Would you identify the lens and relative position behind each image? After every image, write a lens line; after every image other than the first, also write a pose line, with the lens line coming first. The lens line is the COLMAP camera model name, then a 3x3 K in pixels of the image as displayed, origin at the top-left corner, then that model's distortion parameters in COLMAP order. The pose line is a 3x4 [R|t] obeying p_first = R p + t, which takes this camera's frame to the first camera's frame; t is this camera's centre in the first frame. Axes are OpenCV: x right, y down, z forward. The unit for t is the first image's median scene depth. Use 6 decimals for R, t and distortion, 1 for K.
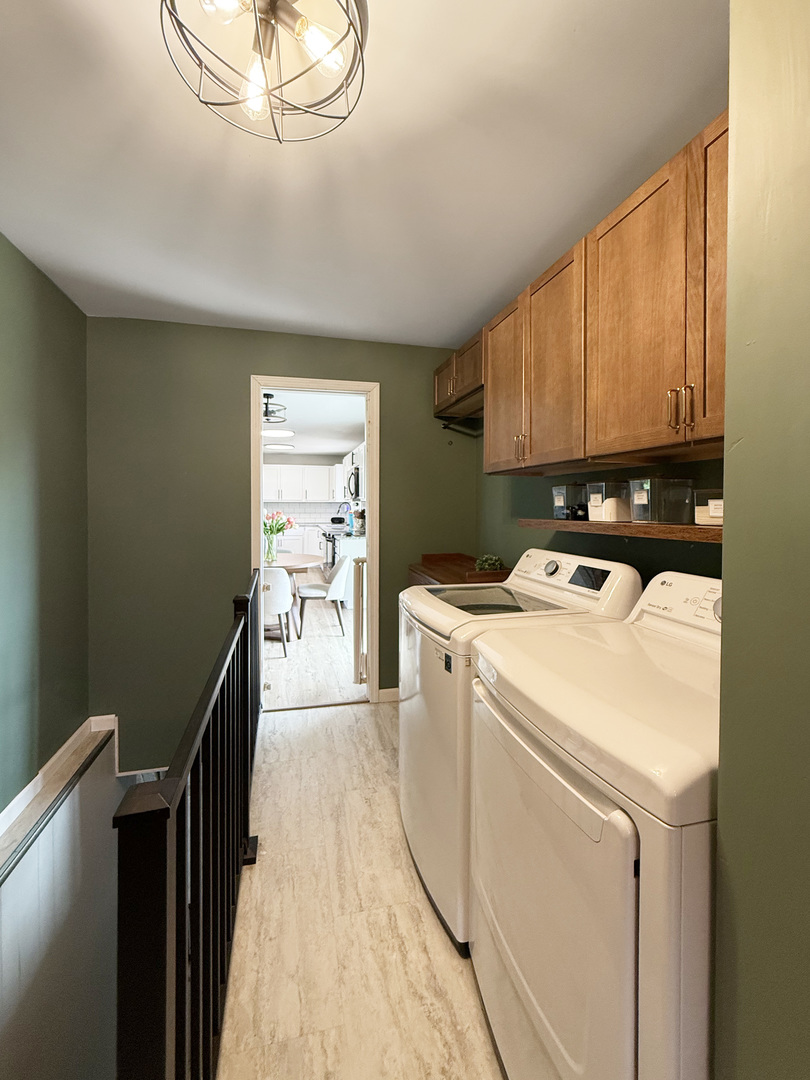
lens RADIAL K [[431.3, 0, 405.0], [0, 431.3, 540.0], [0, 0, 1]] dist [0.000815, -0.000178]
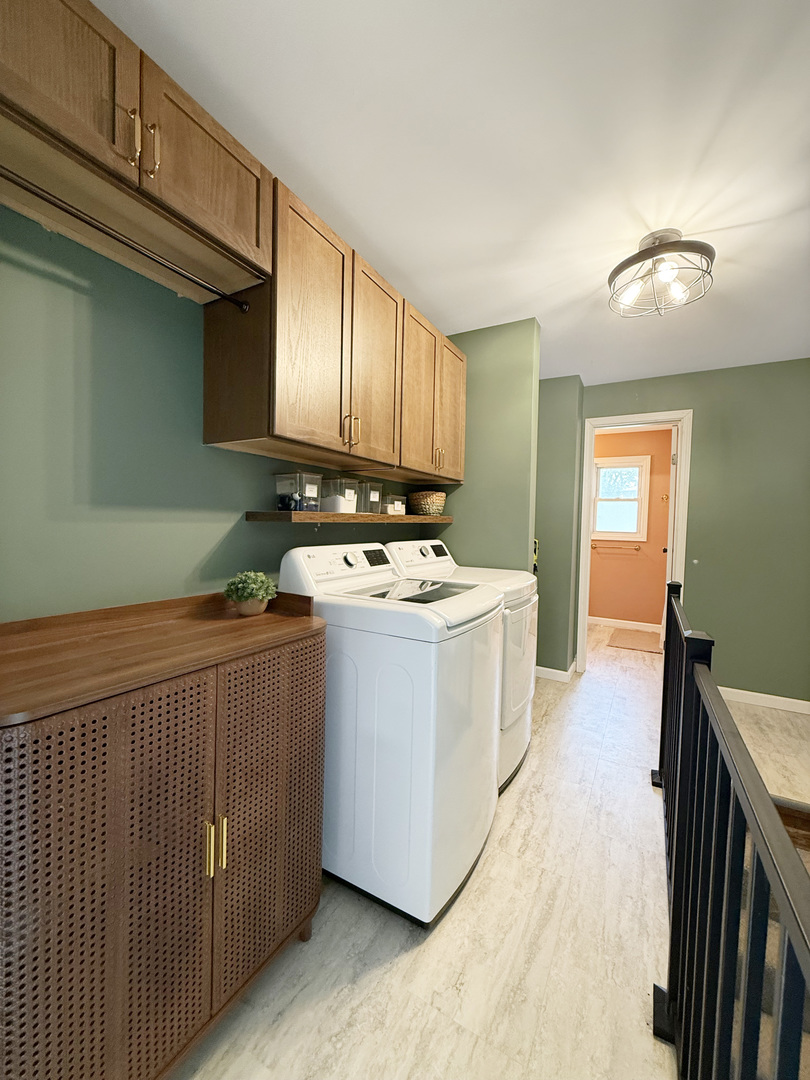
lens RADIAL K [[431.3, 0, 405.0], [0, 431.3, 540.0], [0, 0, 1]] dist [0.000815, -0.000178]
pose [[-0.706270, -0.078413, 0.703586, -0.537023], [0.000773, 0.993761, 0.111528, -0.108313], [-0.707942, 0.079313, -0.701803, 1.868681]]
